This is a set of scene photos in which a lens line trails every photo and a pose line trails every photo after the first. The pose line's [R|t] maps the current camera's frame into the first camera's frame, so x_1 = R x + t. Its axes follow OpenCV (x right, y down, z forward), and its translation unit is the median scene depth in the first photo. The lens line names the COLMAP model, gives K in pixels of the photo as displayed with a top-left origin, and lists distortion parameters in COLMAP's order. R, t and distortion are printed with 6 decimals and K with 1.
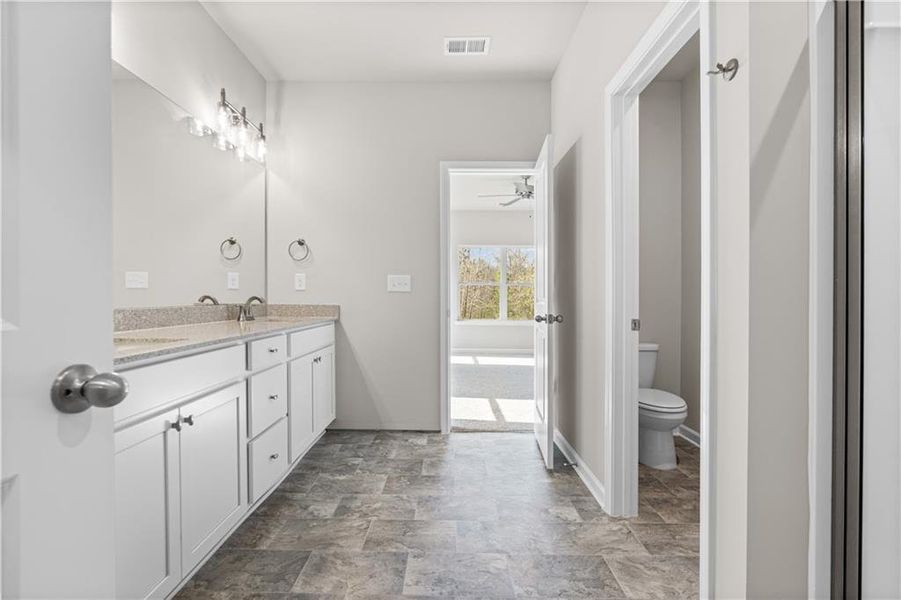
lens RADIAL K [[416.5, 0, 436.6], [0, 416.5, 298.3], [0, 0, 1]] dist [-0.009639, 0.002148]
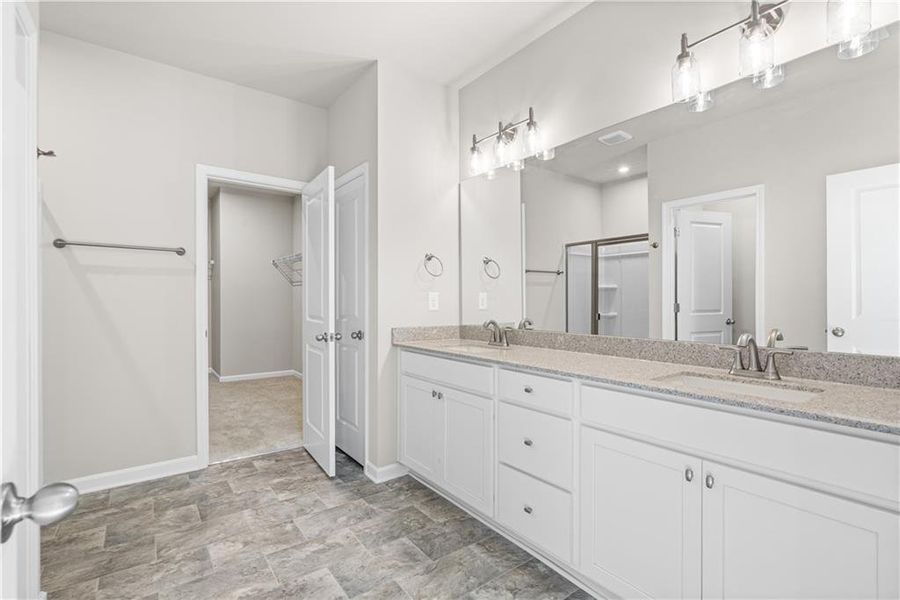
lens RADIAL K [[391.6, 0, 428.2], [0, 391.6, 304.9], [0, 0, 1]] dist [-0.000492, 0.000365]
pose [[-0.788057, -0.002377, -0.615598, 0.089657], [-0.005258, 0.999982, 0.002870, -0.039460], [0.615580, 0.005499, -0.788055, 1.845538]]
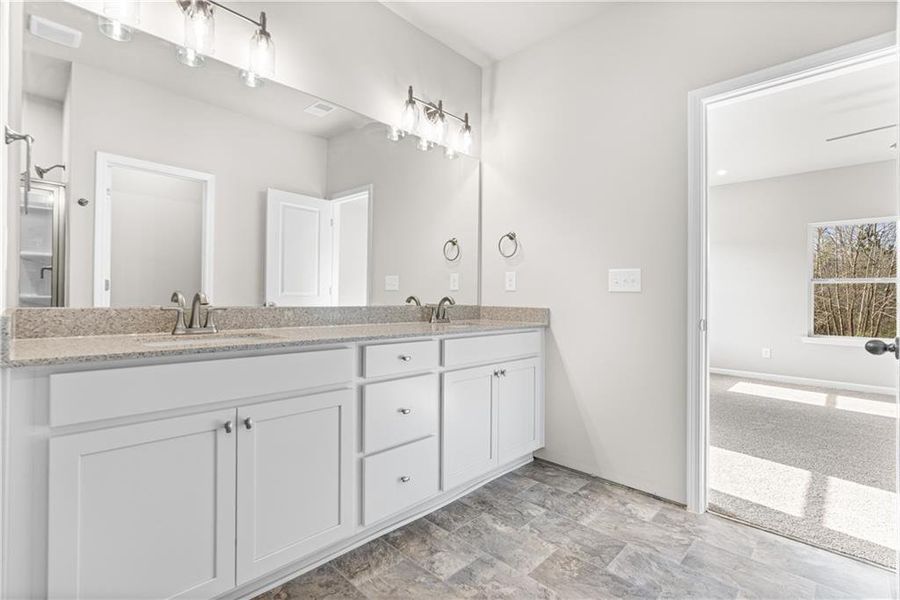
lens RADIAL K [[416.0, 0, 443.4], [0, 416.0, 297.4], [0, 0, 1]] dist [-0.009639, 0.002148]
pose [[0.733515, 0.002289, -0.679669, 0.197577], [-0.010610, 0.999911, -0.008082, 0.003608], [0.679590, 0.013140, 0.733474, 0.308061]]
